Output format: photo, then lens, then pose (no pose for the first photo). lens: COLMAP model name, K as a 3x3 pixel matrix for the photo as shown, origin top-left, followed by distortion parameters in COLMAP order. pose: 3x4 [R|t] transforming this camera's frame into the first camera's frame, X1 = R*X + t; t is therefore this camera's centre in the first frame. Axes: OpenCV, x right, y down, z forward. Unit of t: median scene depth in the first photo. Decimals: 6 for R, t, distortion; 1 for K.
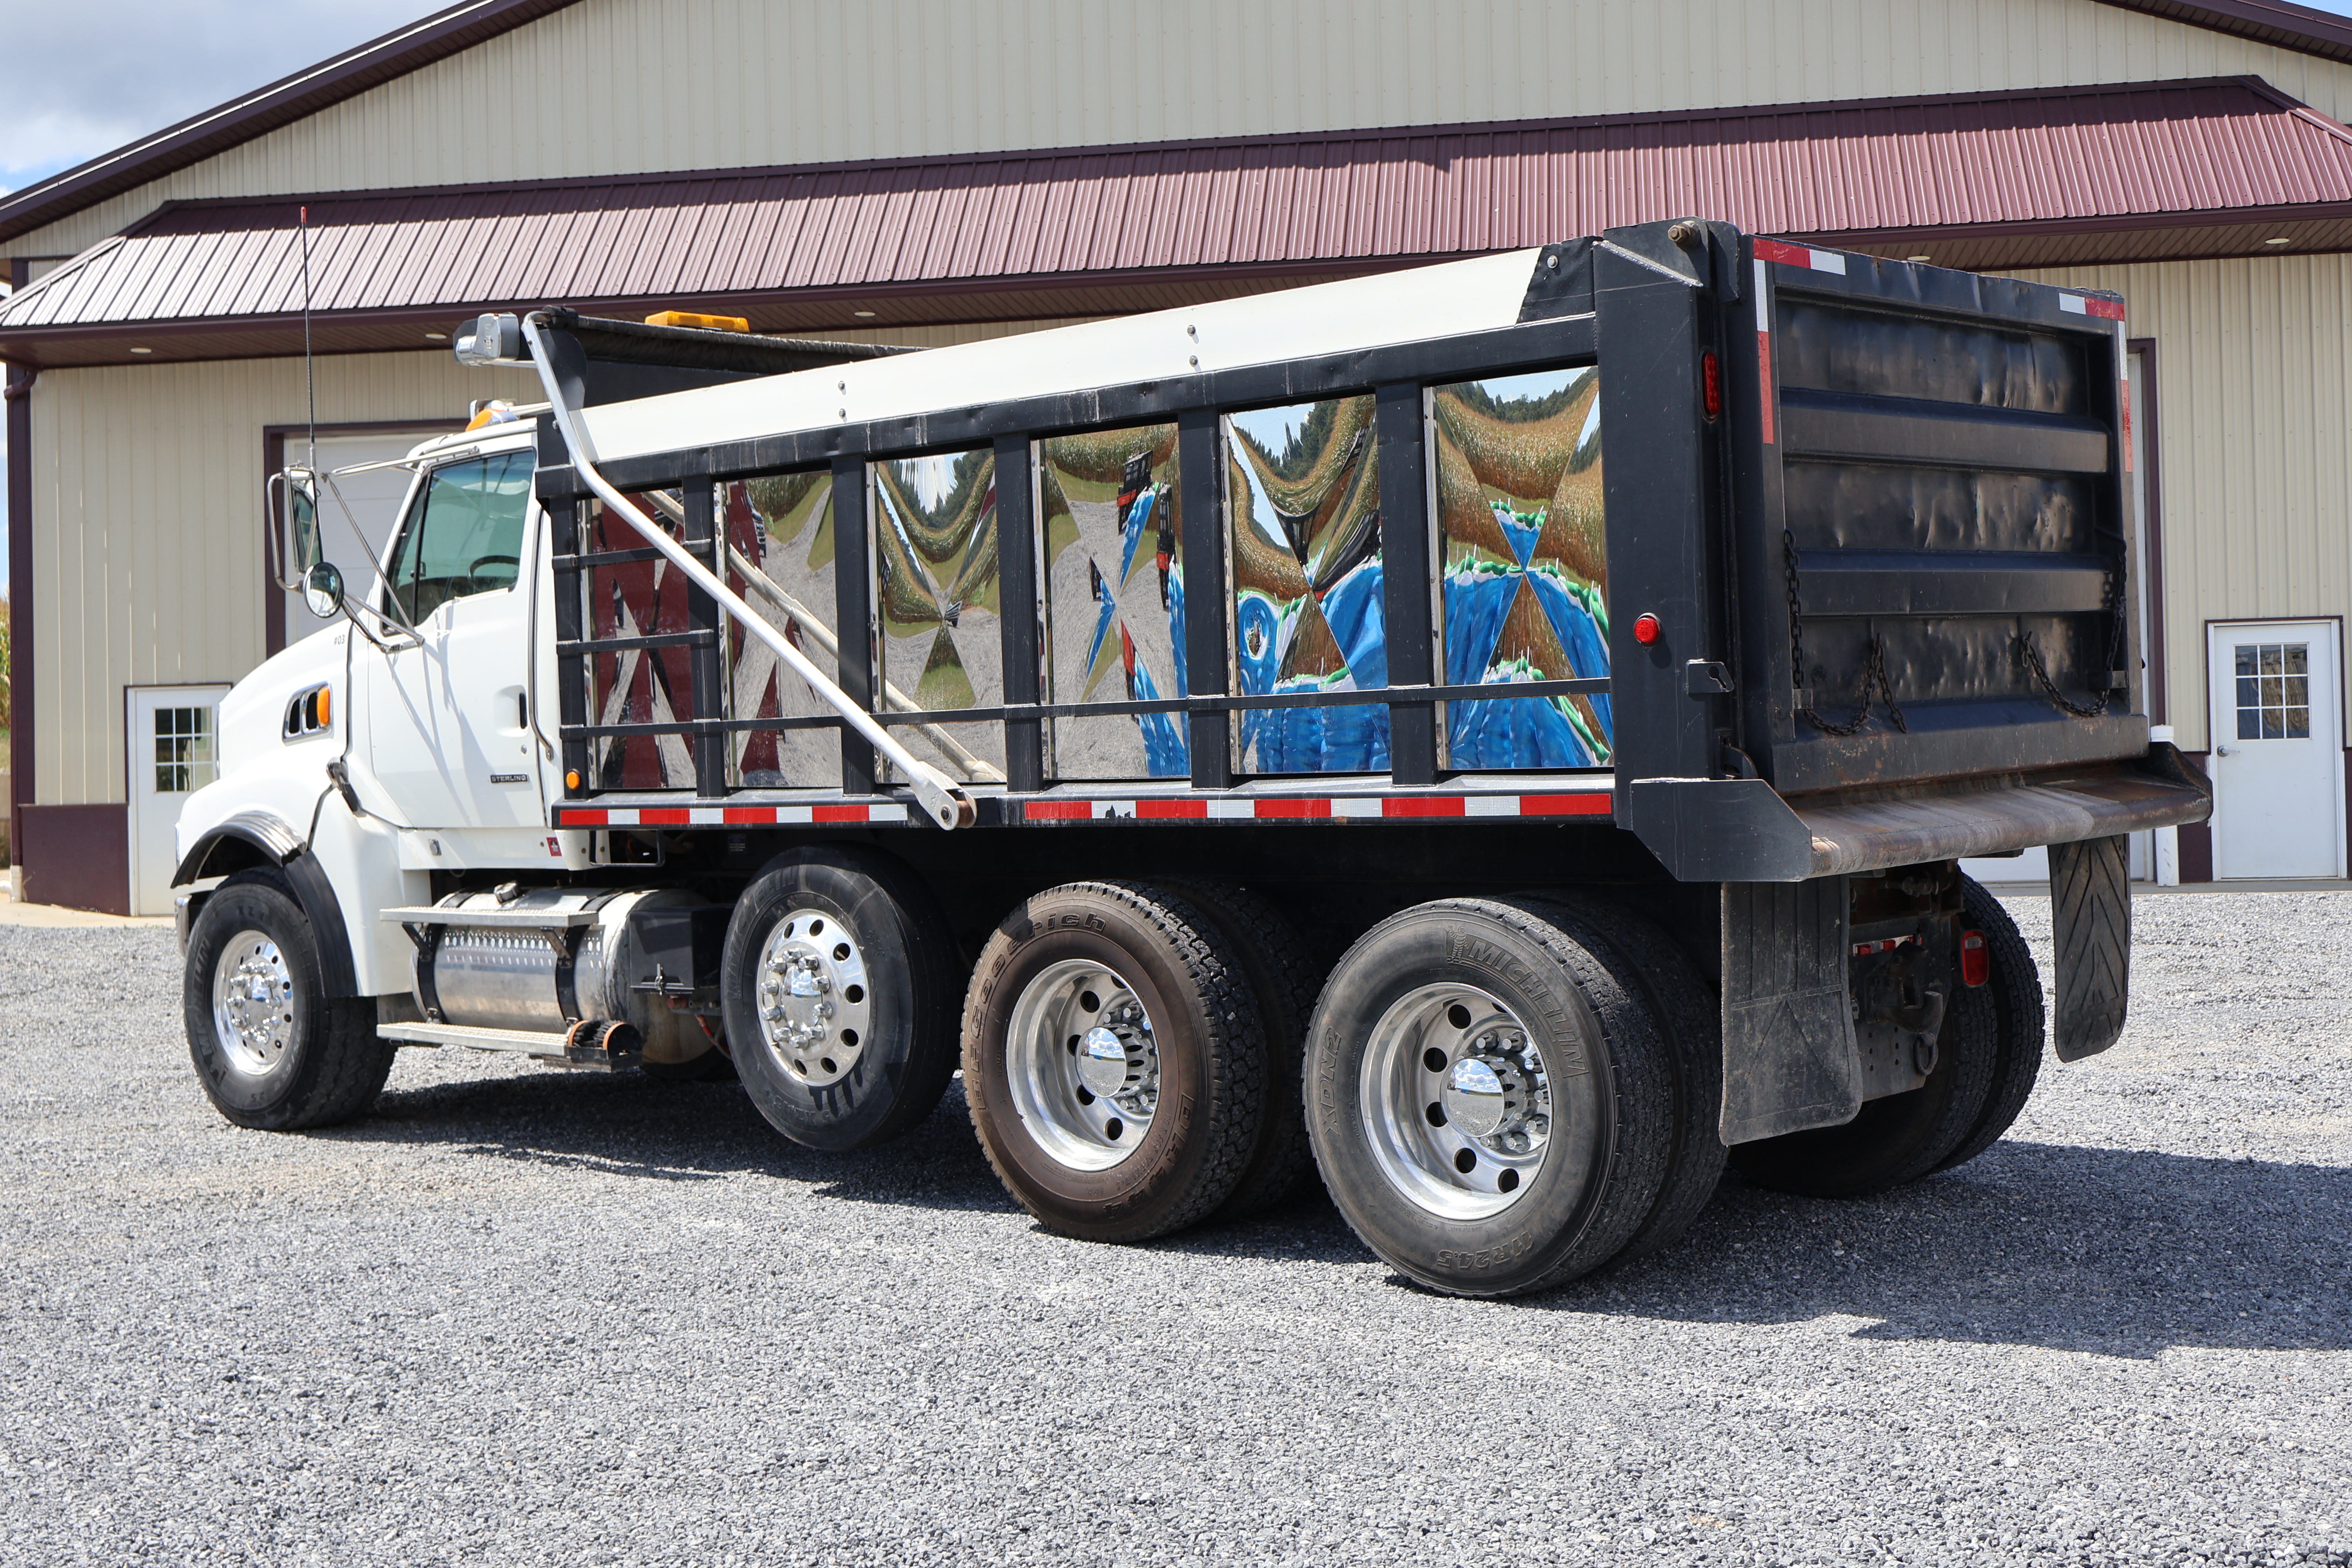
lens RADIAL K [[2896.3, 0, 1145.3], [0, 2896.3, 786.2], [0, 0, 1]] dist [0.004490, 0.000000]
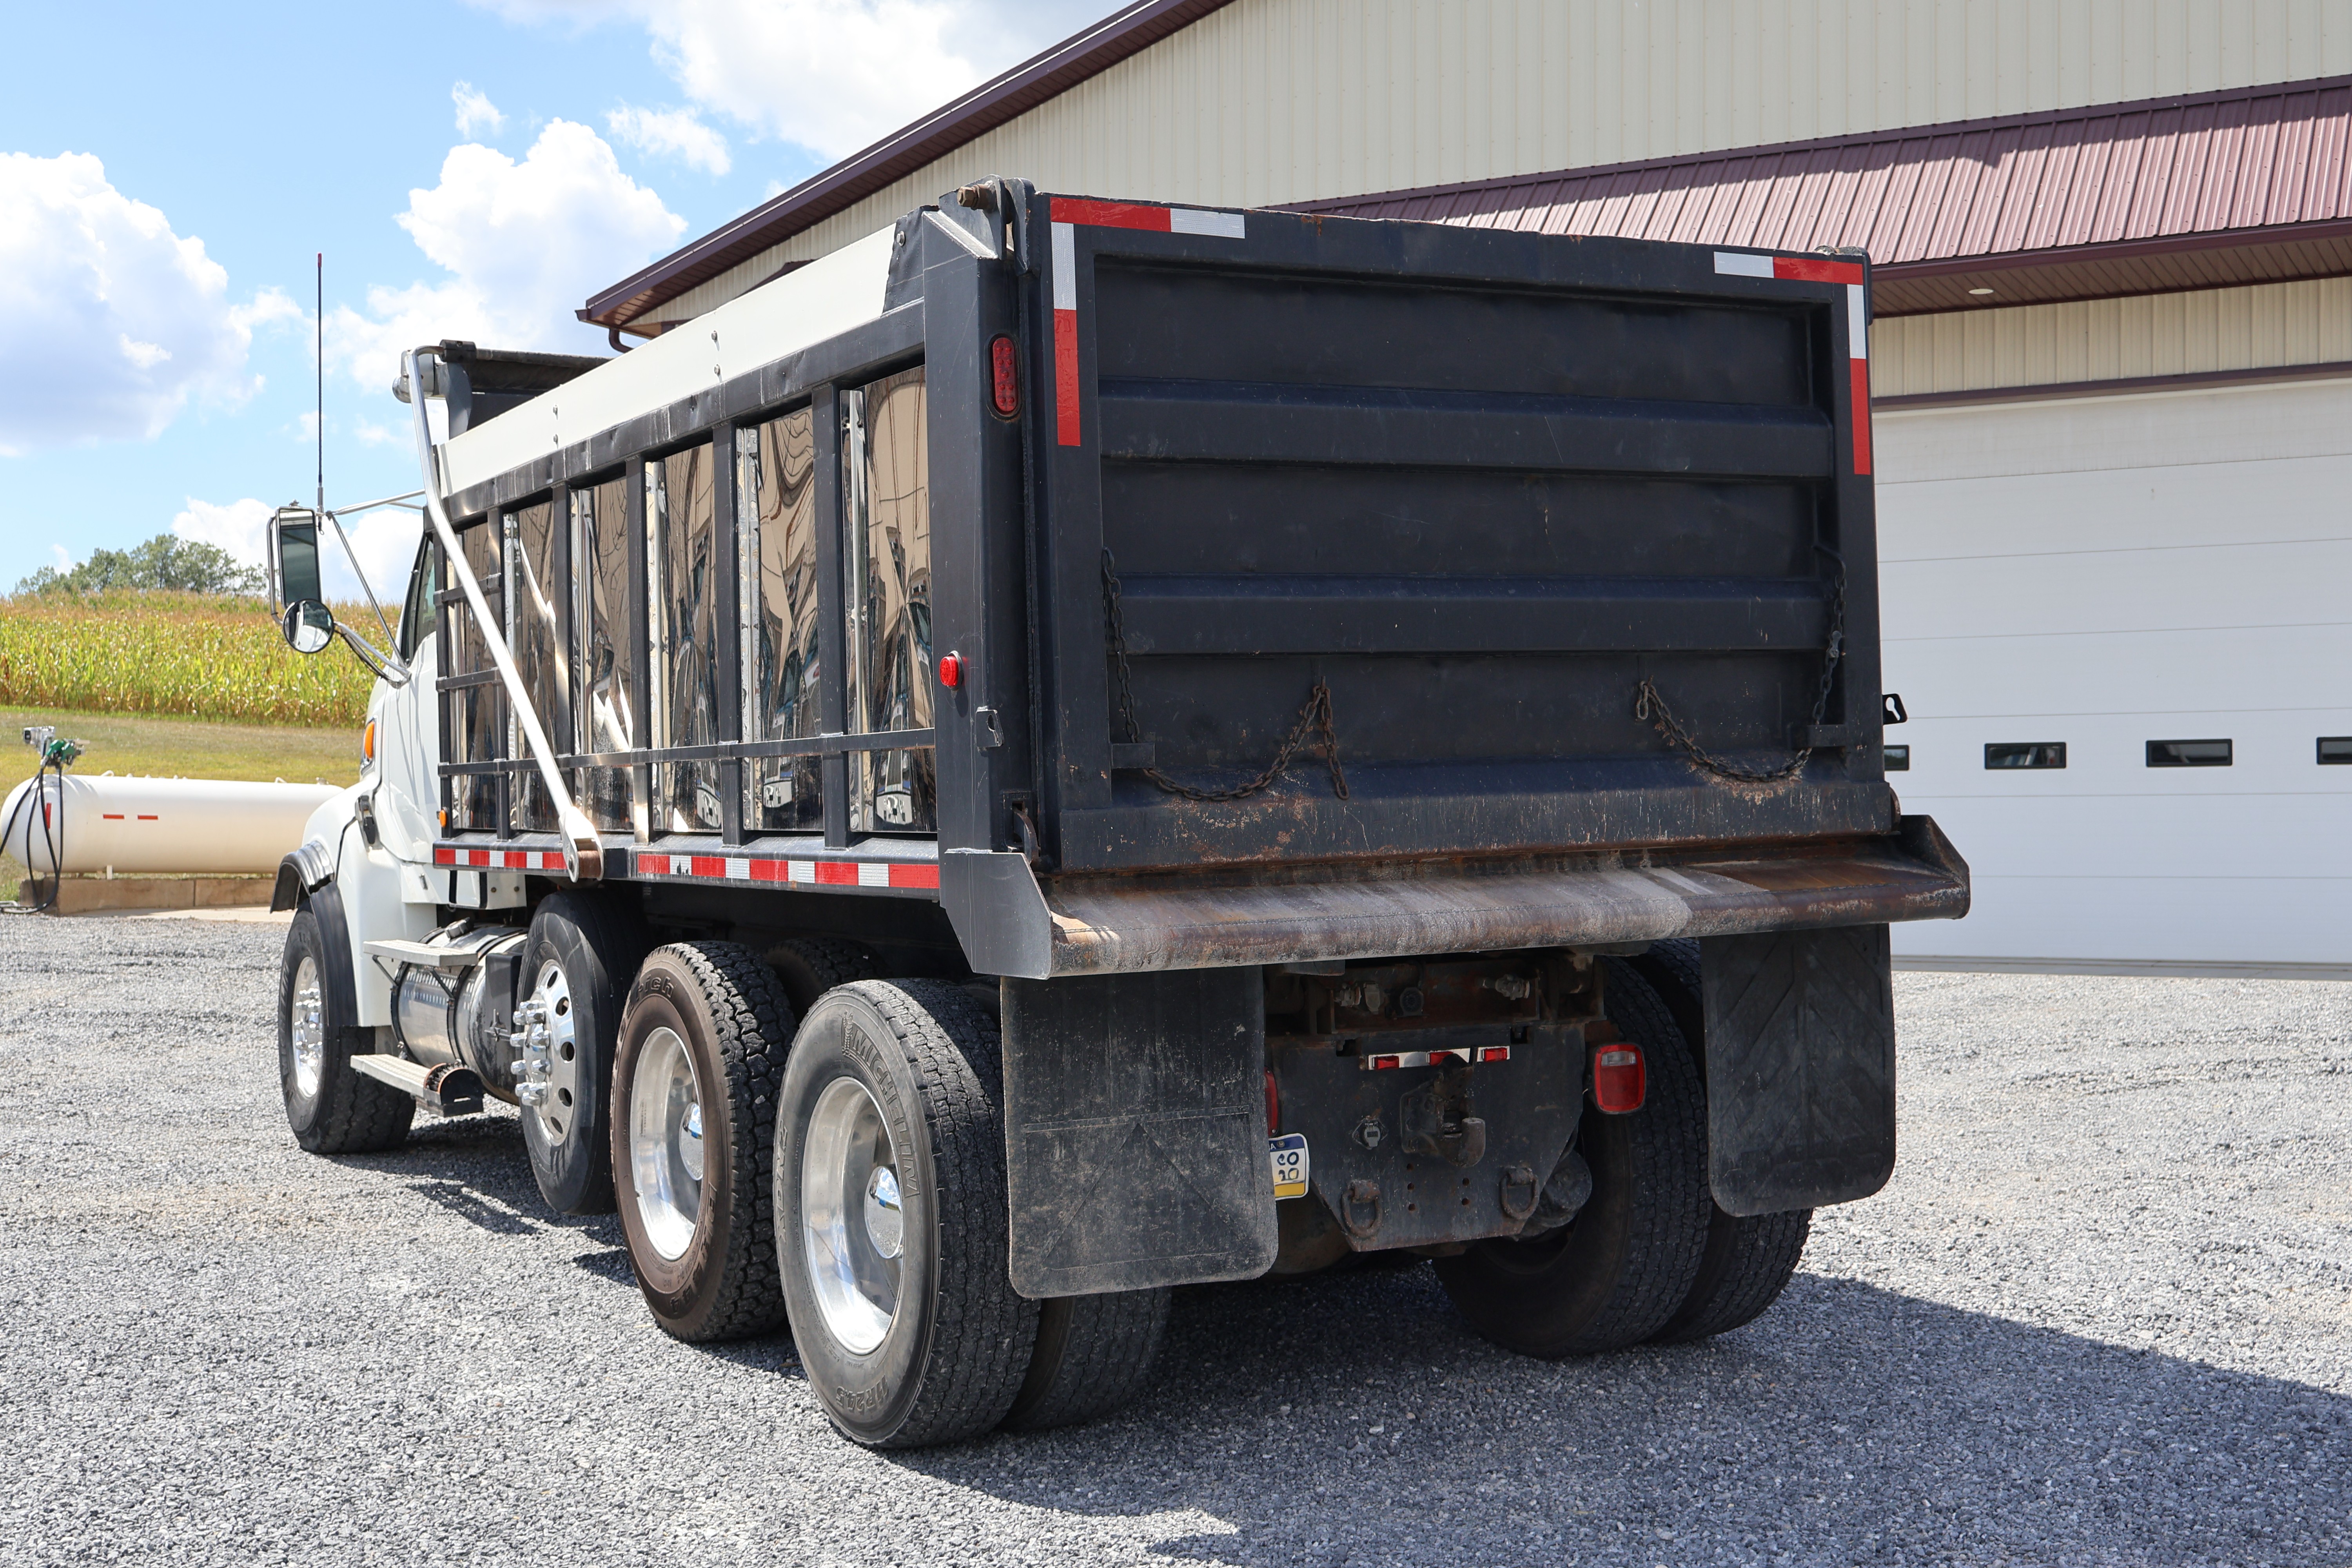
lens RADIAL K [[2816.4, 0, 1160.7], [0, 2816.4, 776.5], [0, 0, 1]] dist [0.007014, 0.000000]
pose [[0.941577, 0.017120, -0.336363, 0.385723], [-0.022127, 0.999694, -0.011059, -0.012067], [0.336071, 0.017855, 0.941667, 0.194438]]
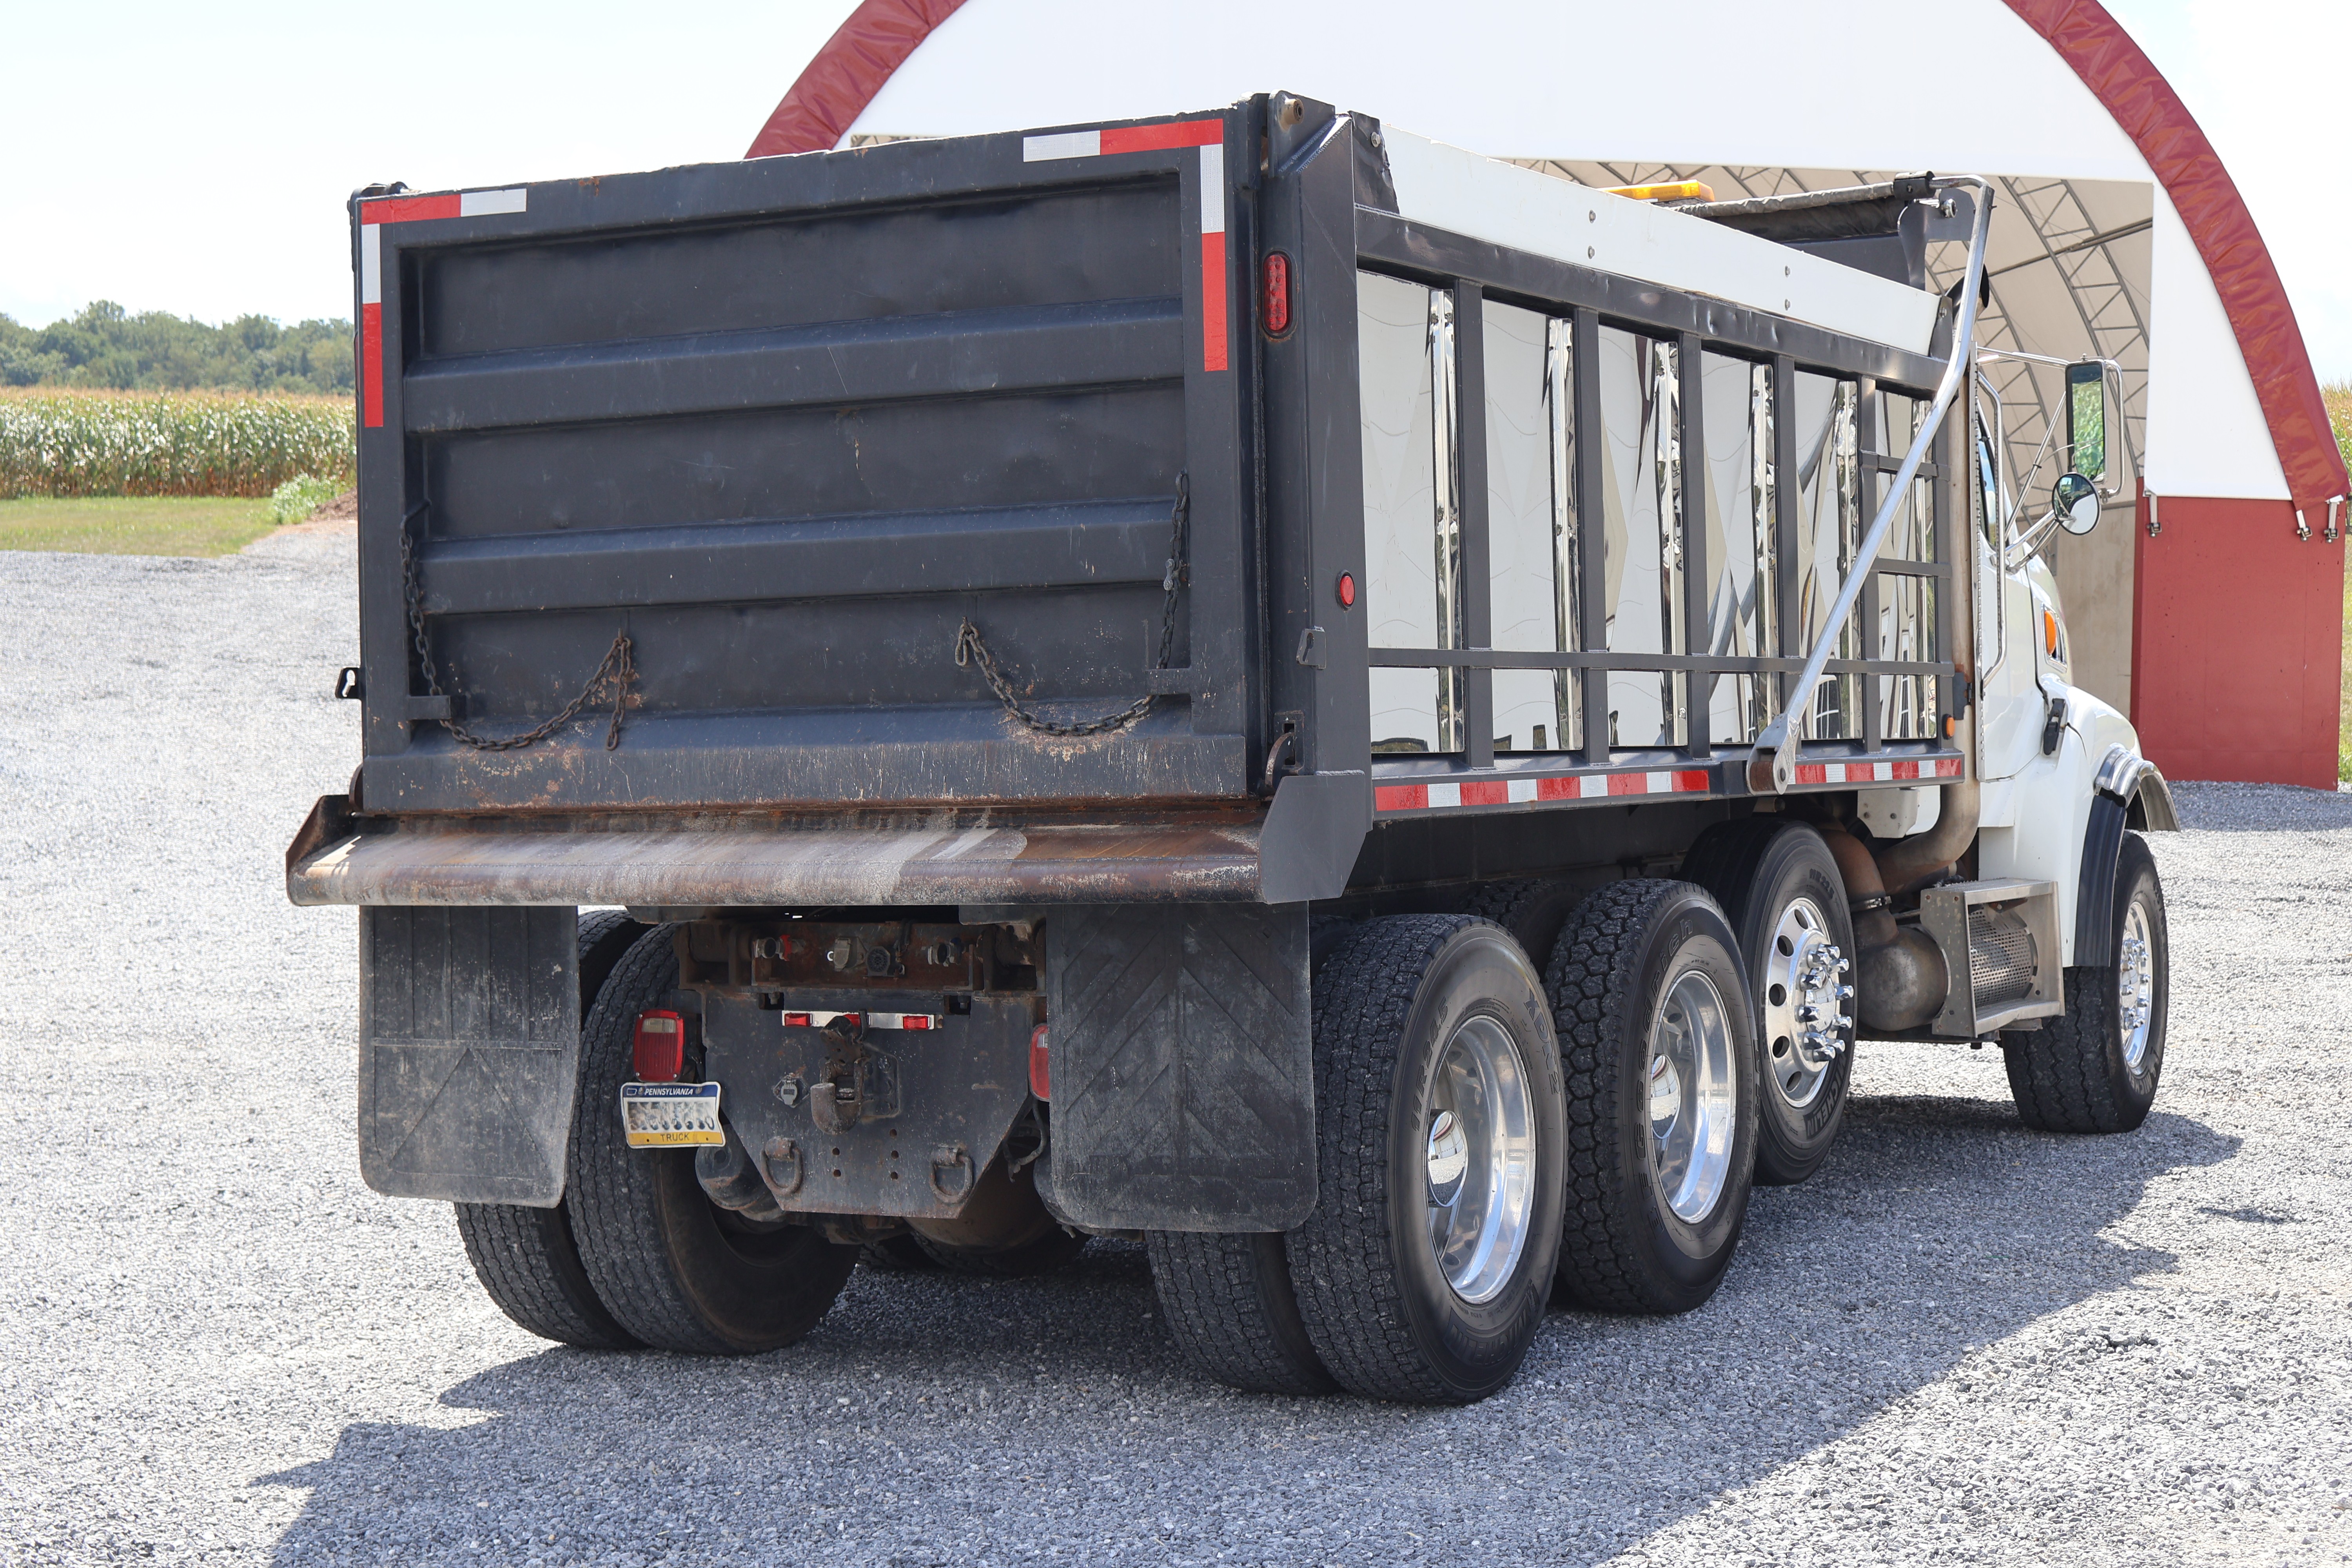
lens RADIAL K [[4021.0, 0, 1127.1], [0, 4021.0, 763.8], [0, 0, 1]] dist [0.020965, 0.000000]
pose [[0.263463, 0.043636, -0.963682, 1.135028], [-0.014225, 0.999044, 0.041349, -0.051716], [0.964564, 0.002815, 0.263832, 0.679762]]
